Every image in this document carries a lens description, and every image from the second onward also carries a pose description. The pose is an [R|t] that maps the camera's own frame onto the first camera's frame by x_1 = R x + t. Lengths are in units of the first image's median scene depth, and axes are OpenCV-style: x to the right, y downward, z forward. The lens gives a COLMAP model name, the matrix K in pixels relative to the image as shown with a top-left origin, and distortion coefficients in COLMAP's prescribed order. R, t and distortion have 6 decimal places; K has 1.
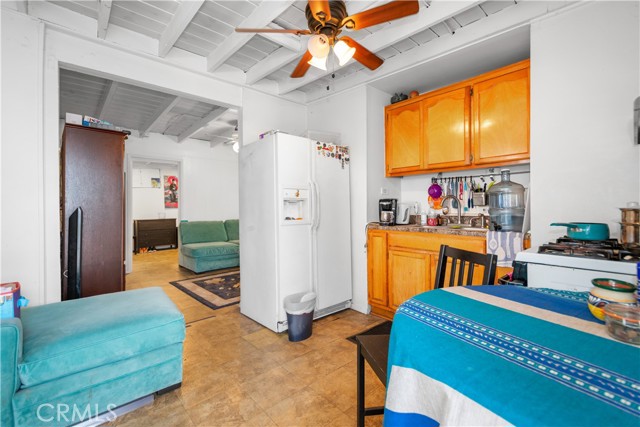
lens RADIAL K [[279.4, 0, 321.6], [0, 279.4, 212.1], [0, 0, 1]] dist [-0.026091, -0.003116]
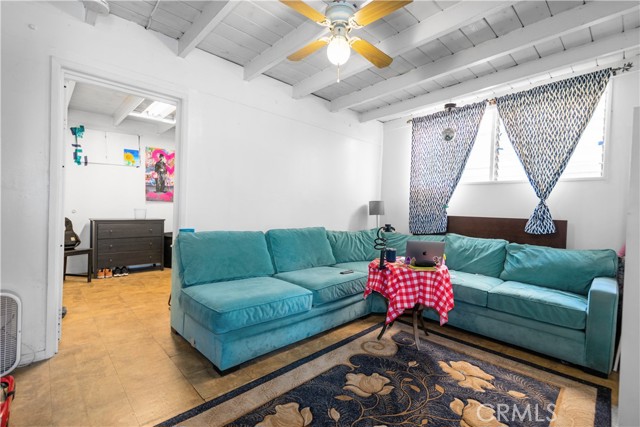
lens RADIAL K [[279.4, 0, 318.2], [0, 279.4, 217.6], [0, 0, 1]] dist [-0.026091, -0.003116]
pose [[0.998495, 0.041027, 0.036390, -0.216971], [-0.041570, 0.999033, 0.014300, -0.002947], [-0.035769, -0.015792, 0.999235, 0.394821]]
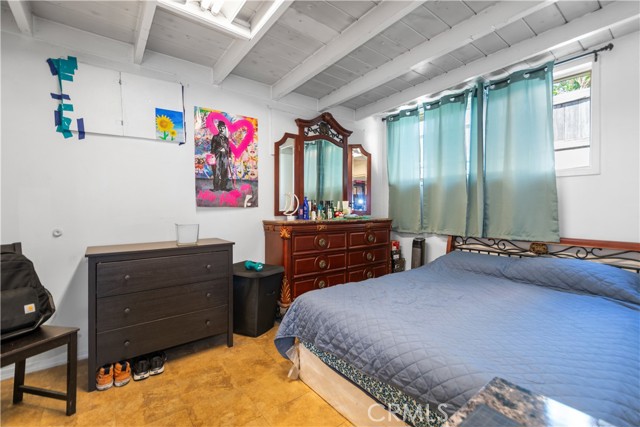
lens RADIAL K [[279.4, 0, 319.4], [0, 279.4, 210.9], [0, 0, 1]] dist [-0.026091, -0.003116]
pose [[0.996071, 0.008254, -0.088169, -0.404184], [-0.009340, 0.999885, -0.011912, -0.007904], [0.088060, 0.012688, 0.996034, 0.706956]]
